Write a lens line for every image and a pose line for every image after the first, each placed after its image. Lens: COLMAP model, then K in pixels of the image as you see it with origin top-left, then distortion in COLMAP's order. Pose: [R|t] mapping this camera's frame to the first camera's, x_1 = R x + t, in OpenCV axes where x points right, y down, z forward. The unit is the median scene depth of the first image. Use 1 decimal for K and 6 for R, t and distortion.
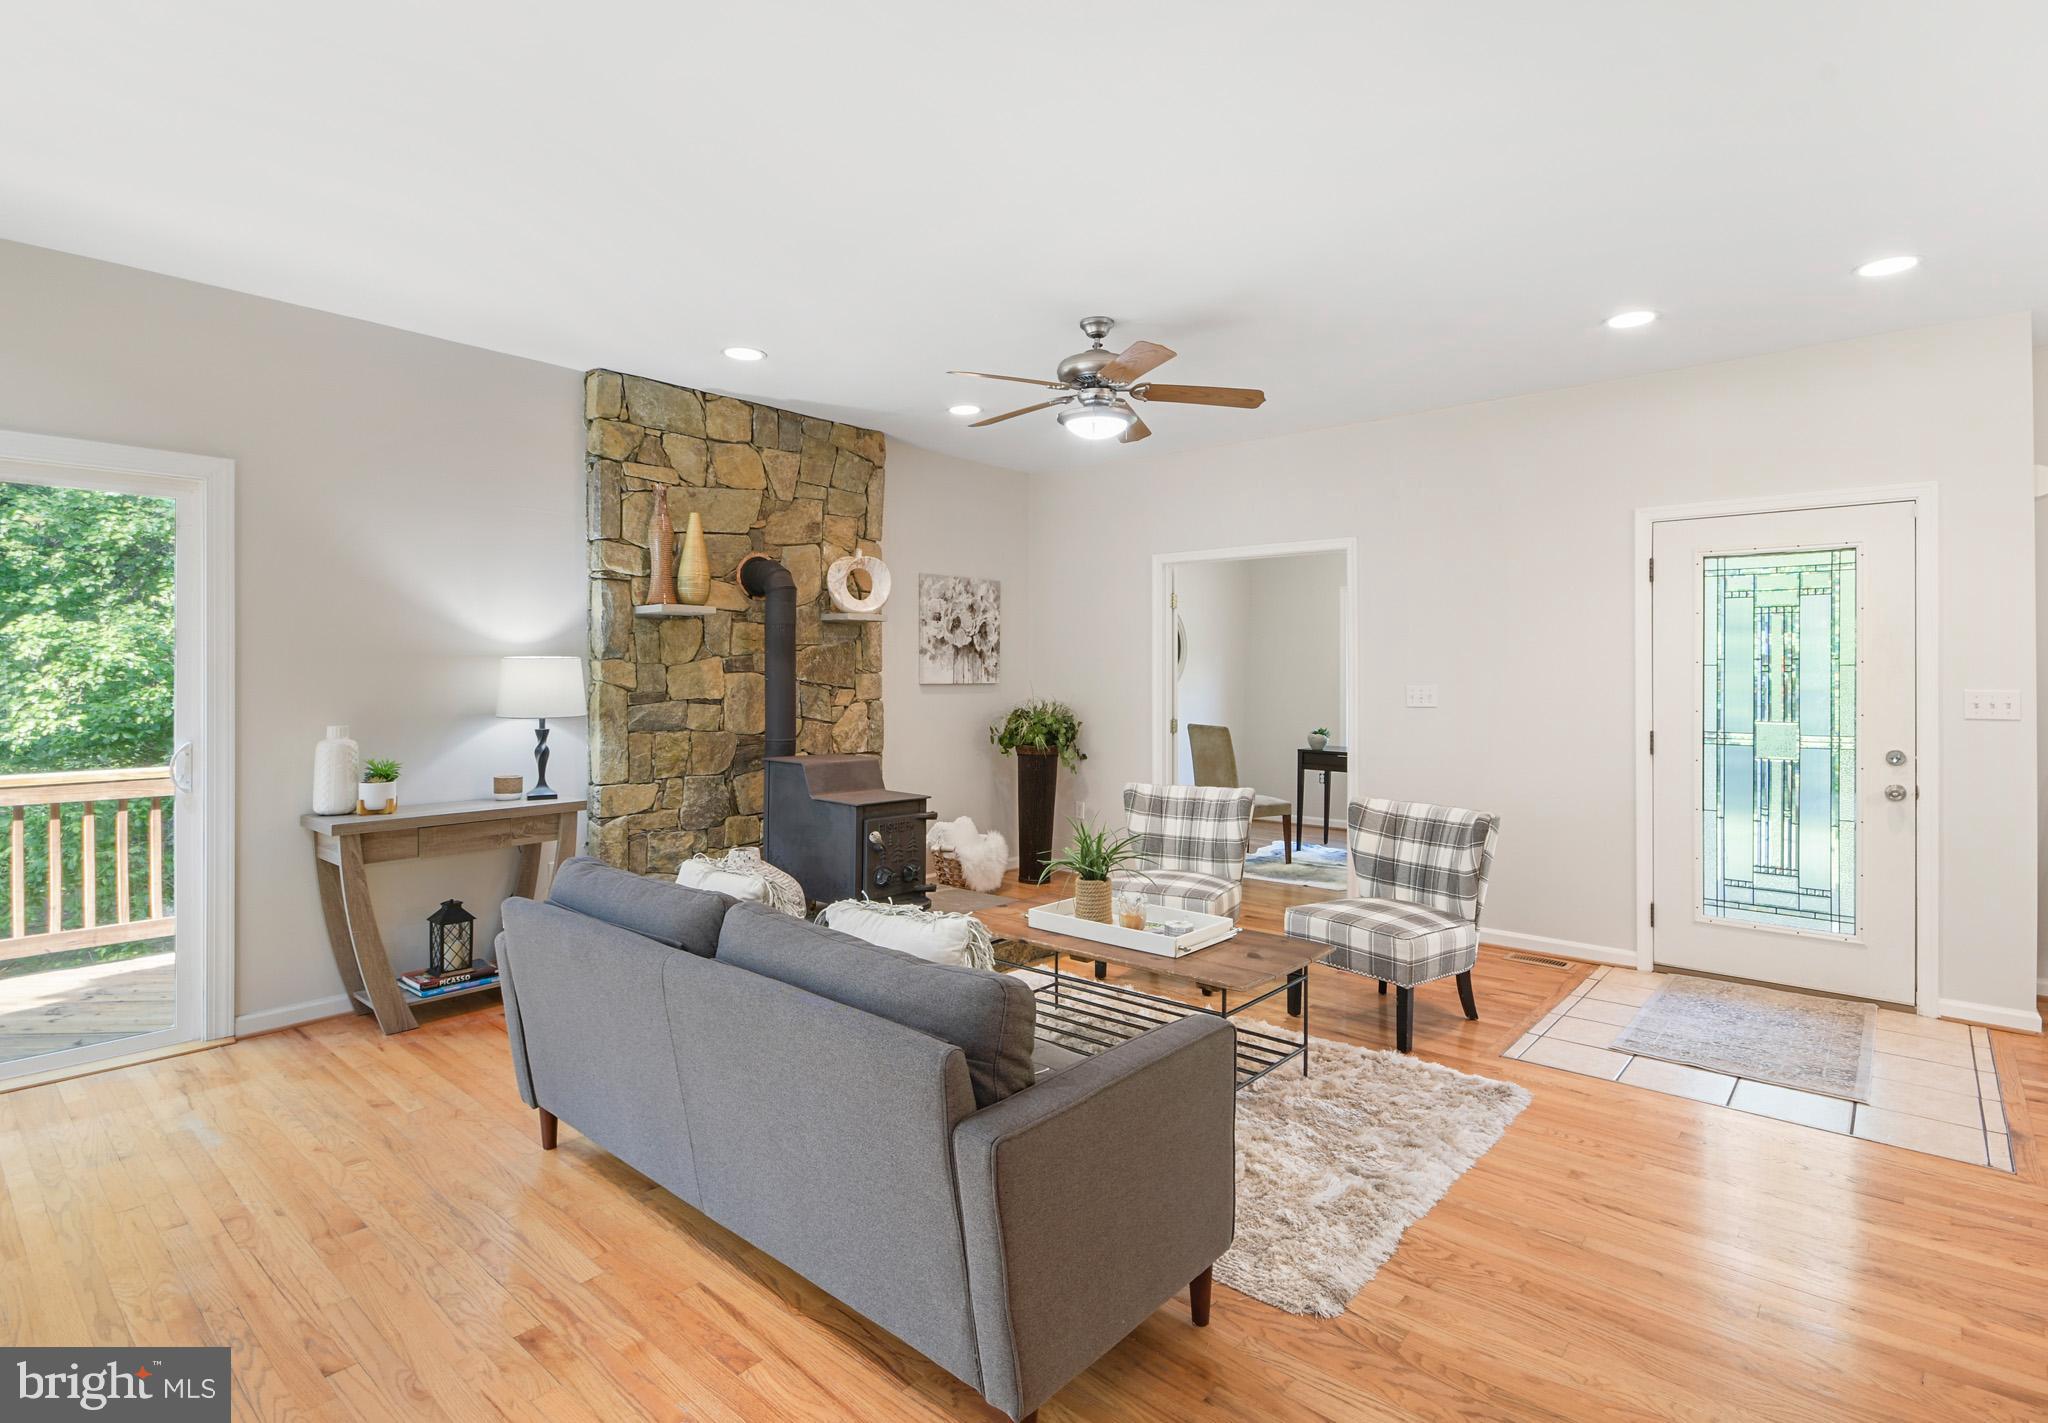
lens RADIAL K [[974.1, 0, 1019.9], [0, 974.1, 697.6], [0, 0, 1]] dist [0.003106, 0.000537]
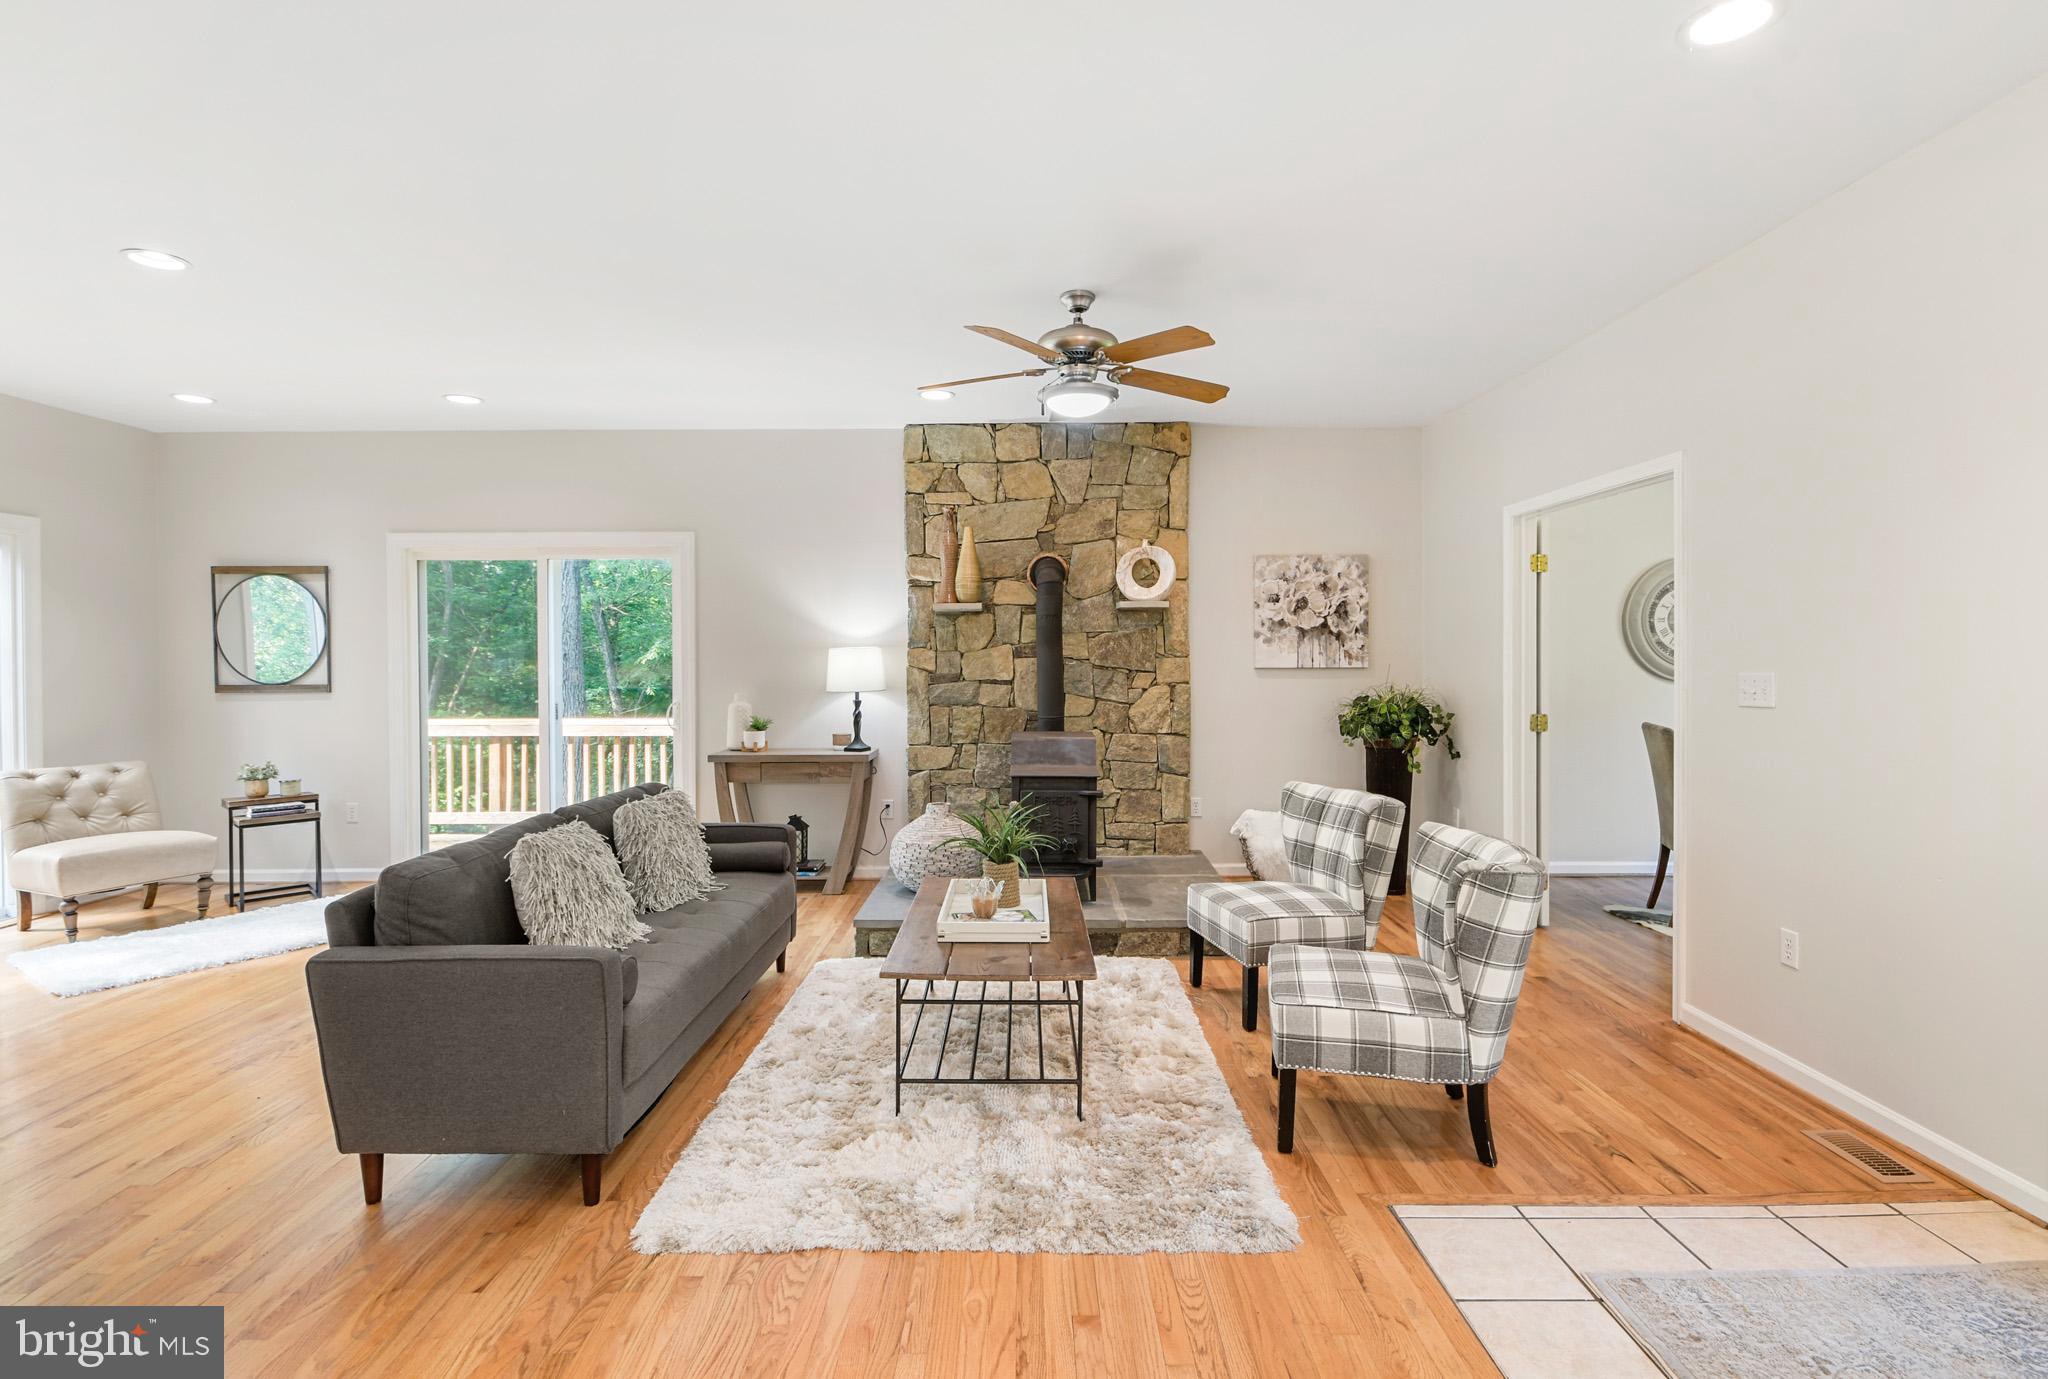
lens RADIAL K [[929.8, 0, 1024.5], [0, 929.8, 690.6], [0, 0, 1]] dist [-0.005516, -0.000477]
pose [[0.681595, 0.020348, -0.731446, 0.518580], [-0.012708, 0.999792, 0.015971, -0.004066], [0.731619, -0.001591, 0.681712, 0.236392]]
